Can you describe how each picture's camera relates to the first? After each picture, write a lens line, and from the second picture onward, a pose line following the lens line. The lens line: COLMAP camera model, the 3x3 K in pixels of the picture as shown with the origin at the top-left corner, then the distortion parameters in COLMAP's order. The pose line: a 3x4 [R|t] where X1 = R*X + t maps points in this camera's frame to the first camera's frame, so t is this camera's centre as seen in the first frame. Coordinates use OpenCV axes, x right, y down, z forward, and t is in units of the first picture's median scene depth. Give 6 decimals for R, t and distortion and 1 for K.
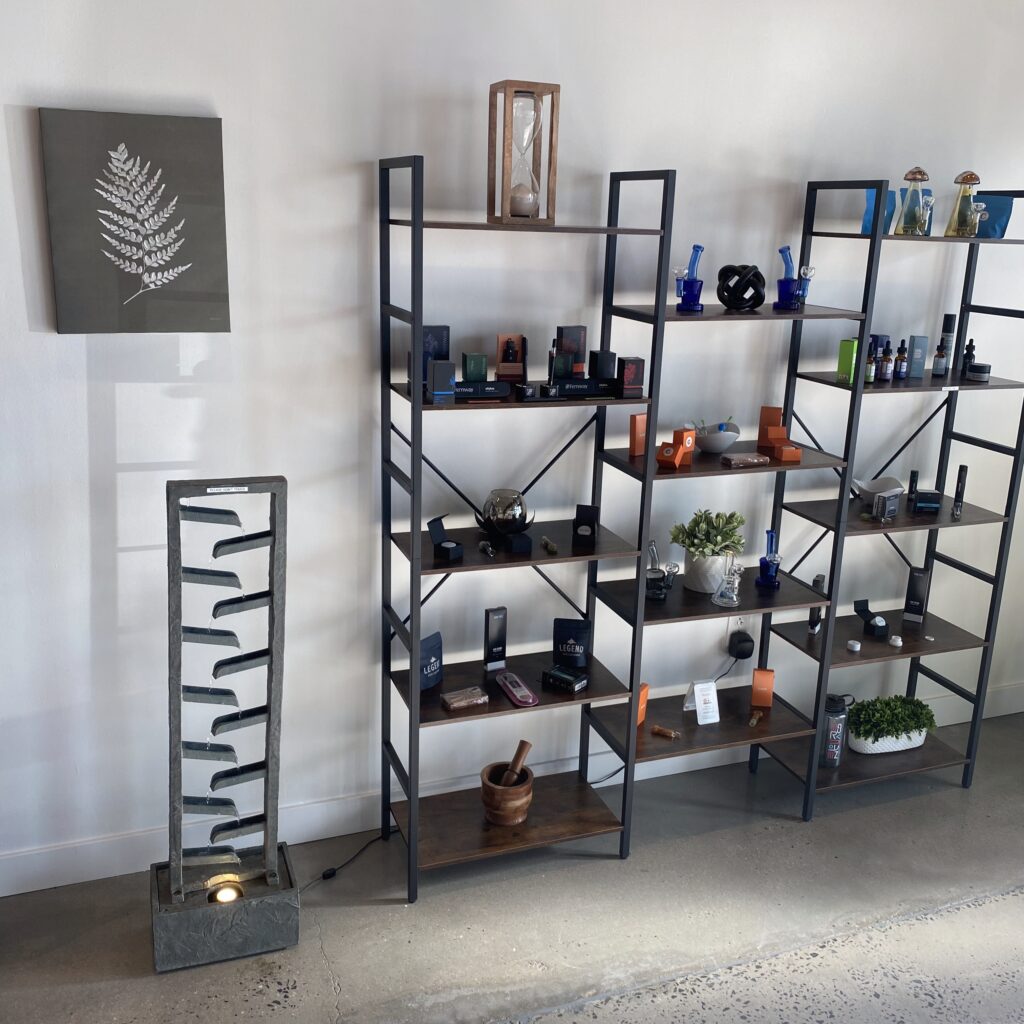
lens RADIAL K [[1030.0, 0, 510.6], [0, 1030.0, 512.6], [0, 0, 1]] dist [0.030625, 0.000000]
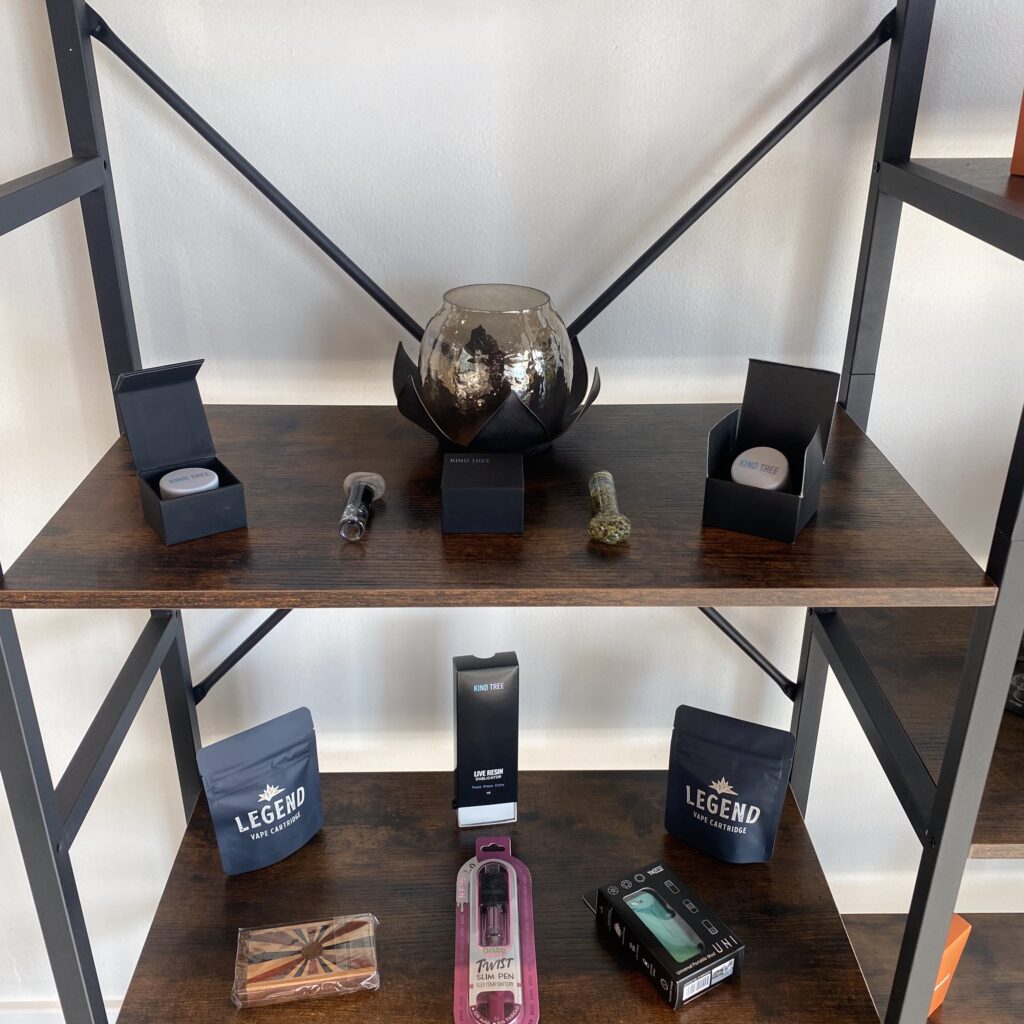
lens RADIAL K [[1030.0, 0, 515.2], [0, 1030.0, 508.5], [0, 0, 1]] dist [0.030625, 0.000000]
pose [[0.942364, 0.122083, -0.311521, 0.089380], [-0.065472, 0.980341, 0.186133, -0.014824], [0.328121, -0.155009, 0.931831, 0.707377]]
